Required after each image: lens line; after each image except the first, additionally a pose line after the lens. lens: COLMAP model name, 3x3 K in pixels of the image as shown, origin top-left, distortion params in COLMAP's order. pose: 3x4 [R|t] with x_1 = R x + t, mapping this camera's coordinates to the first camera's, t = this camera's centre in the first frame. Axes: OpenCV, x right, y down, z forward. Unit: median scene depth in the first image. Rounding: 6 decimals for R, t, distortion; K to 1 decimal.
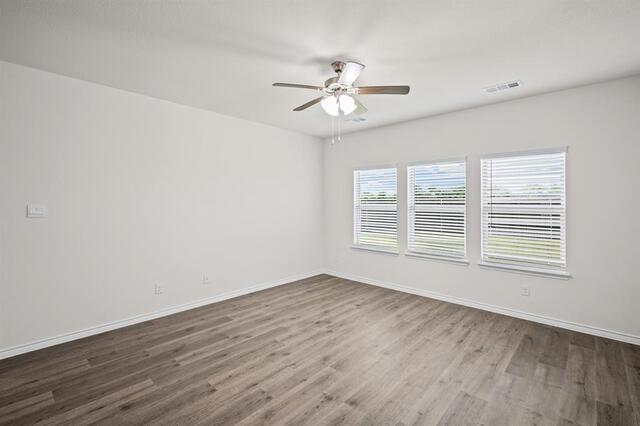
lens RADIAL K [[289.5, 0, 320.8], [0, 289.5, 208.0], [0, 0, 1]] dist [-0.002413, -0.000462]
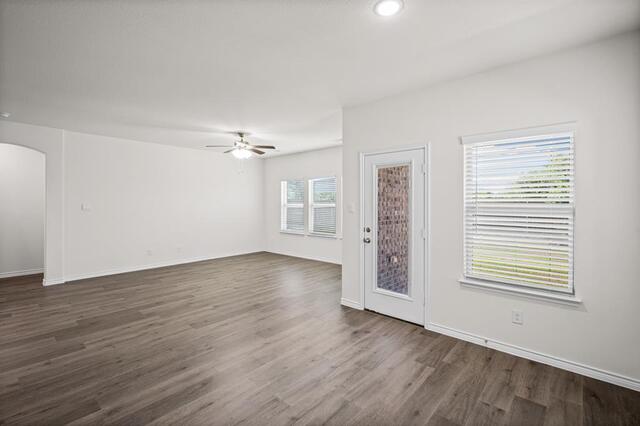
lens RADIAL K [[289.5, 0, 320.5], [0, 289.5, 207.2], [0, 0, 1]] dist [-0.002413, -0.000462]
pose [[0.999506, -0.004366, 0.031132, 0.272142], [0.004373, 0.999990, -0.000144, 0.008462], [-0.031131, 0.000280, 0.999515, -0.505877]]
